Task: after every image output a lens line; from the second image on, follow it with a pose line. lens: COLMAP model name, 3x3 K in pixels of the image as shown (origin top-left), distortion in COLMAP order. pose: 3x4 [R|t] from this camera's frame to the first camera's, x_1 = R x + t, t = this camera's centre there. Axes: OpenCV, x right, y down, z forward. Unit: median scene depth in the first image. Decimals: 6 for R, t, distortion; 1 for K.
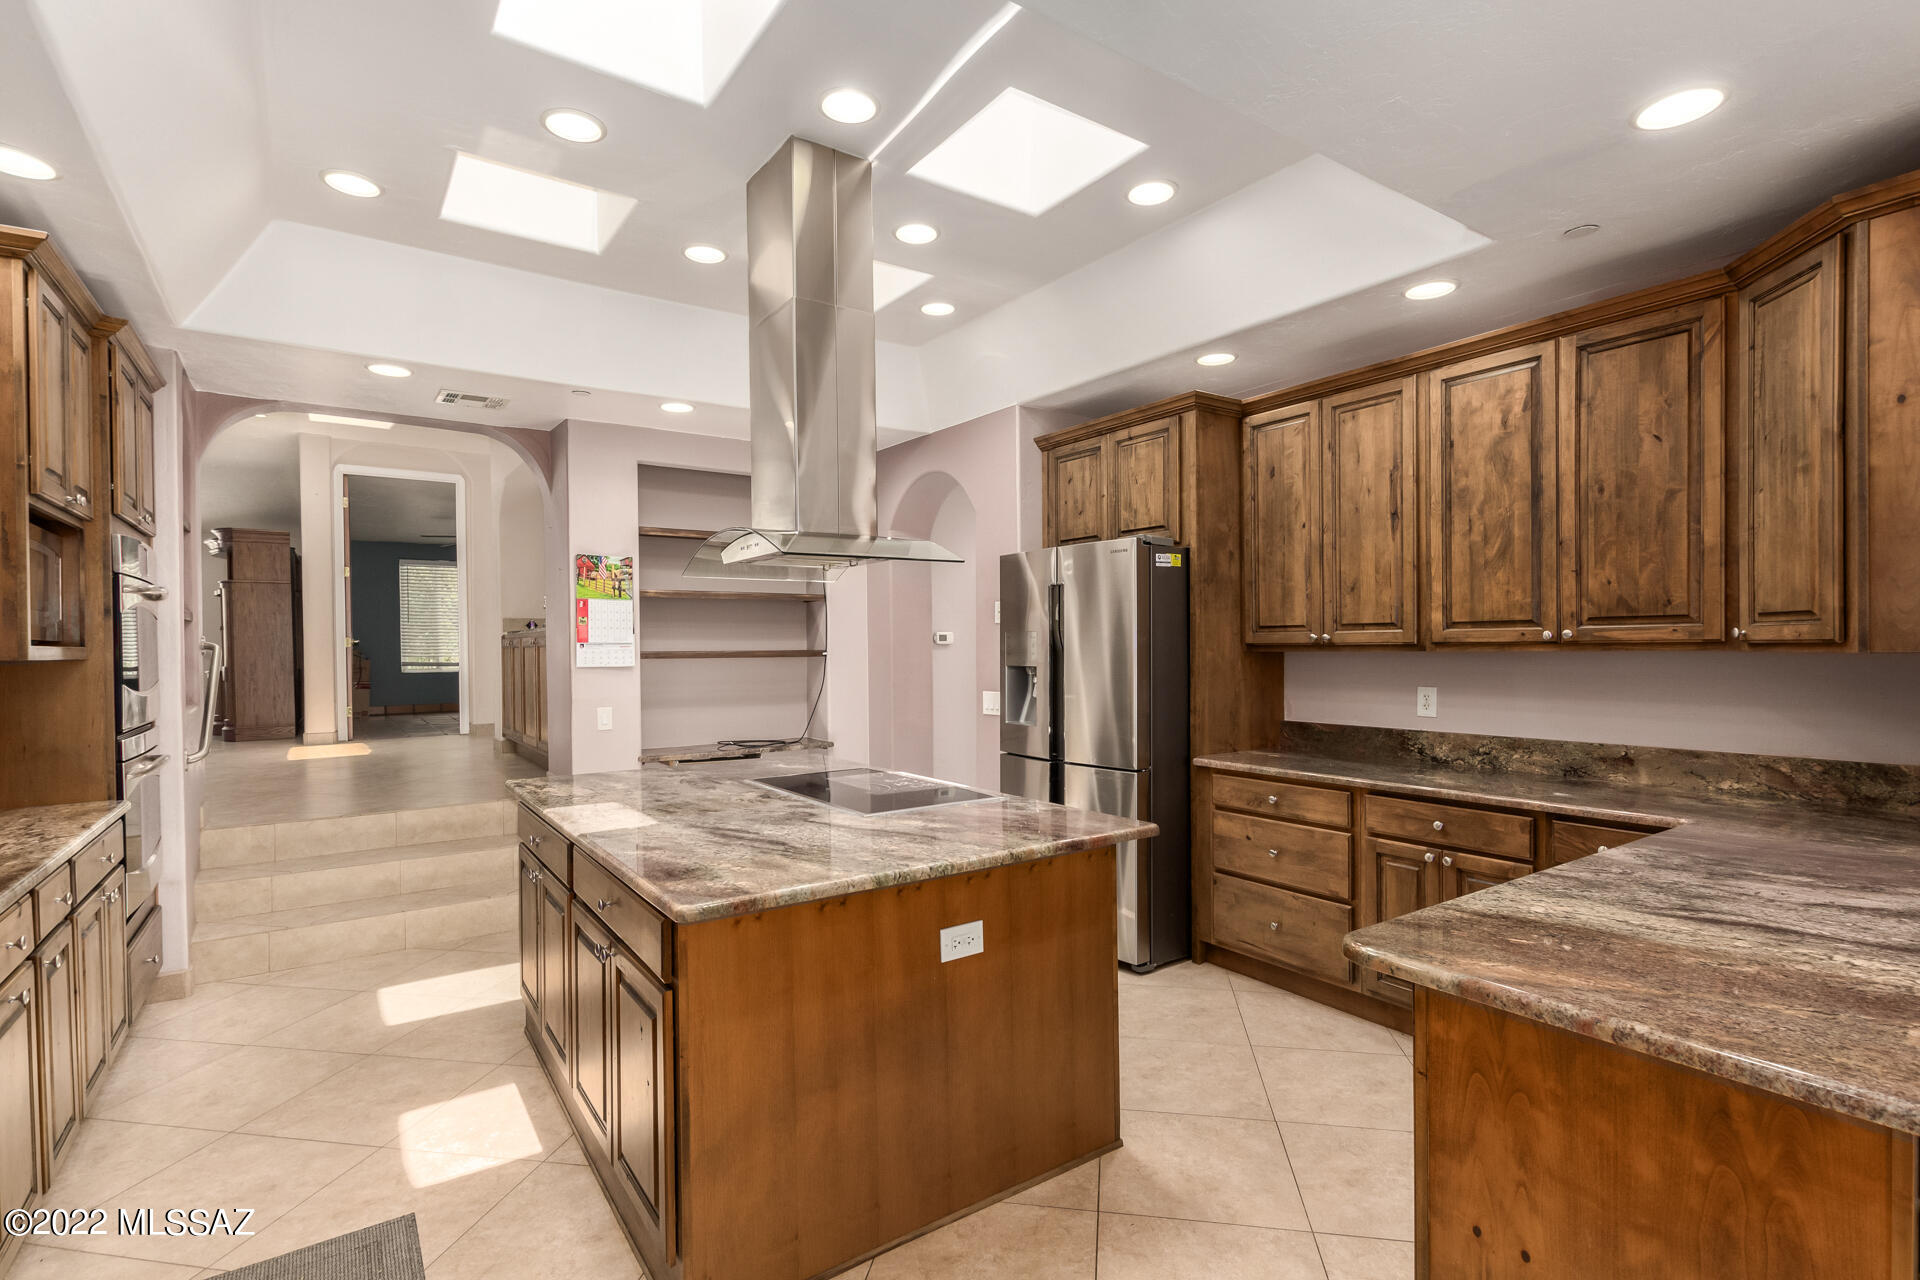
lens RADIAL K [[904.2, 0, 967.3], [0, 904.2, 656.0], [0, 0, 1]] dist [0.002595, -0.000869]
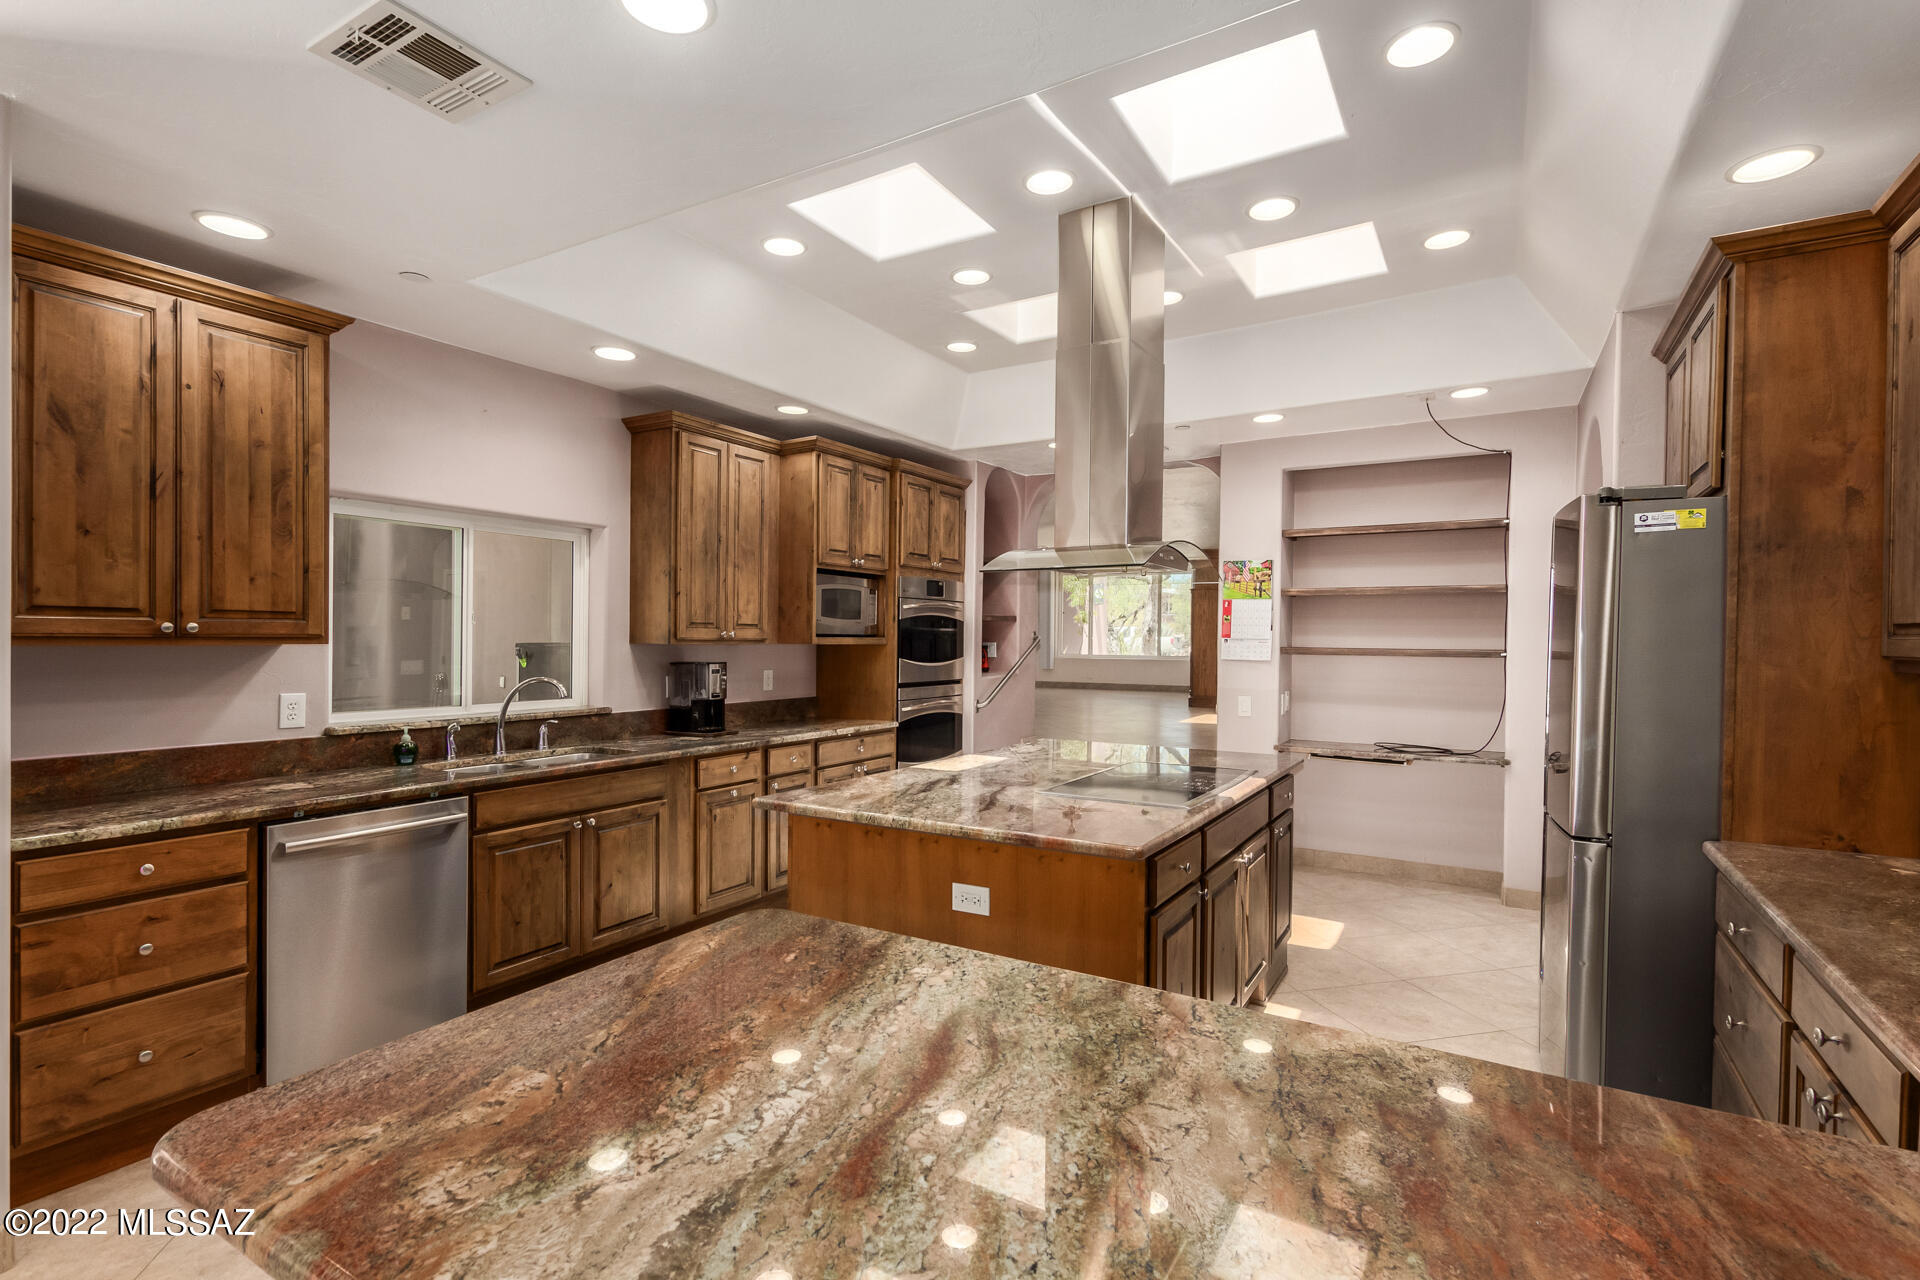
lens RADIAL K [[896.4, 0, 960.0], [0, 896.4, 640.0], [0, 0, 1]] dist [0.023732, 0.000111]
pose [[0.408684, 0.014333, -0.912563, 0.889397], [-0.021066, 0.999758, 0.006269, -0.023376], [0.912433, 0.016663, 0.408887, 0.428530]]
